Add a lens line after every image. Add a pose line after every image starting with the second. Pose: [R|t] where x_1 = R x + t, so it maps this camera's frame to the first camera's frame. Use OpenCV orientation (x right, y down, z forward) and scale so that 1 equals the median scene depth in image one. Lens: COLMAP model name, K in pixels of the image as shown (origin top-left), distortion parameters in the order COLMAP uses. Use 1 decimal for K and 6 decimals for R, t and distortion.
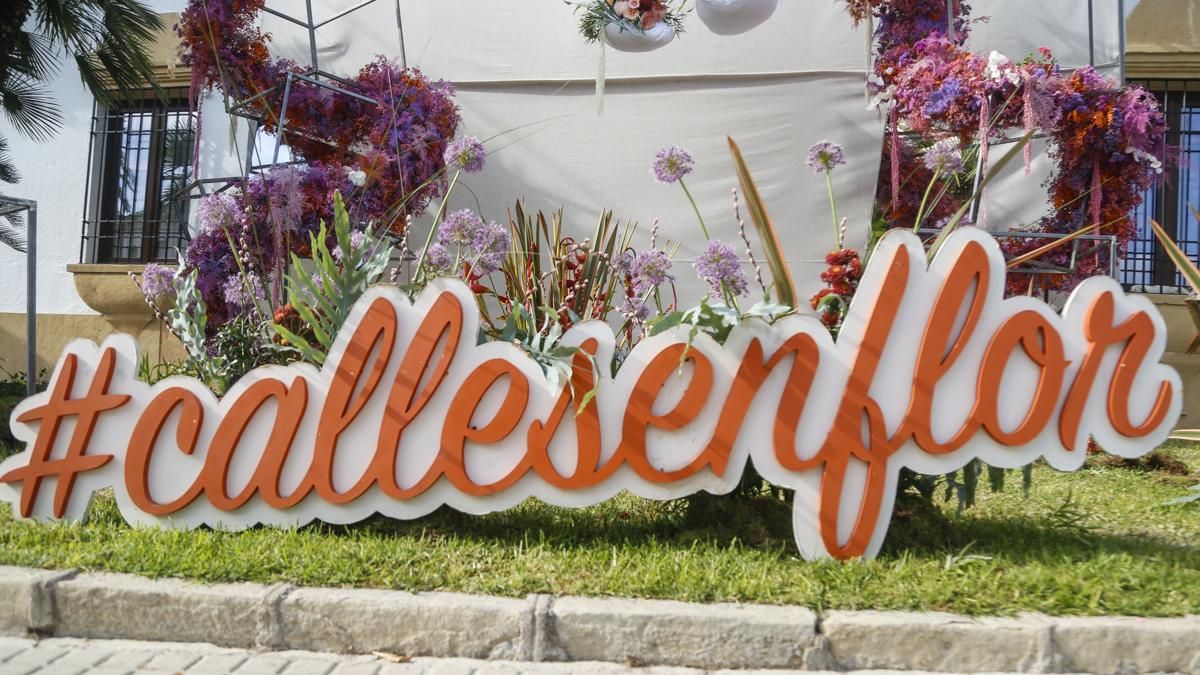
lens RADIAL K [[840.2, 0, 605.1], [0, 840.2, 403.0], [0, 0, 1]] dist [-0.111699, 0.047928]
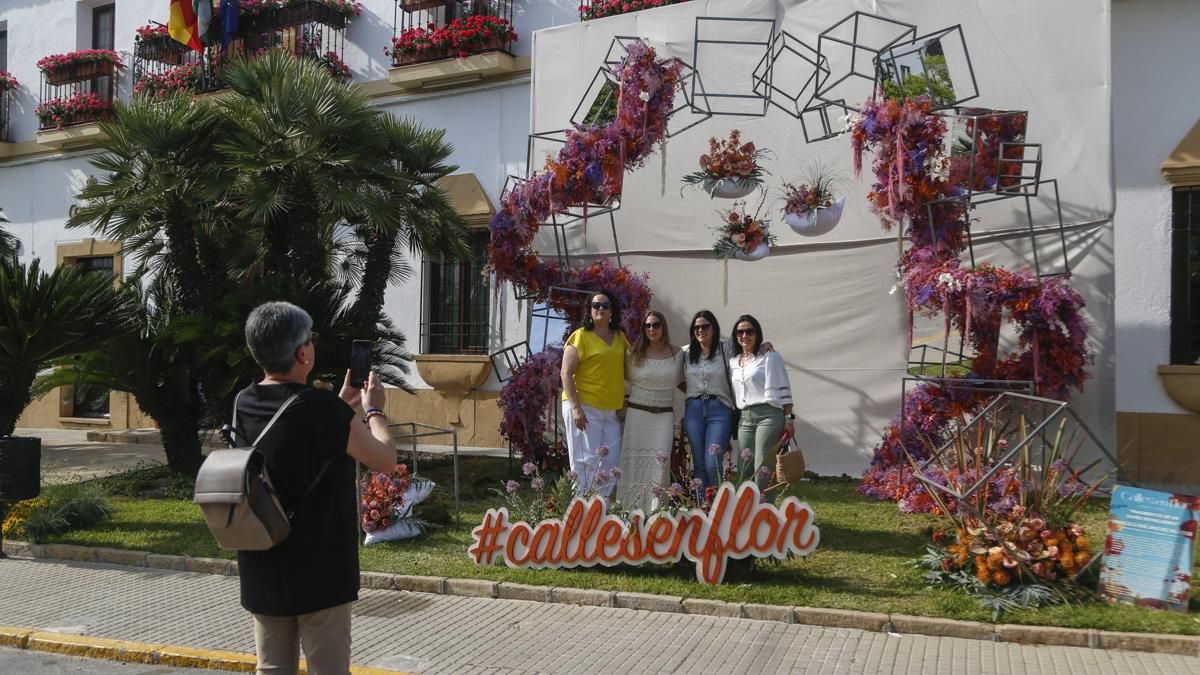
lens RADIAL K [[1056.1, 0, 600.0], [0, 1056.1, 337.5], [0, 0, 1]] dist [-0.089409, 0.001927]
pose [[0.941498, -0.042874, -0.334281, 1.287451], [0.040150, 0.999080, -0.015057, -0.732096], [0.334619, 0.000755, 0.942353, -3.031794]]
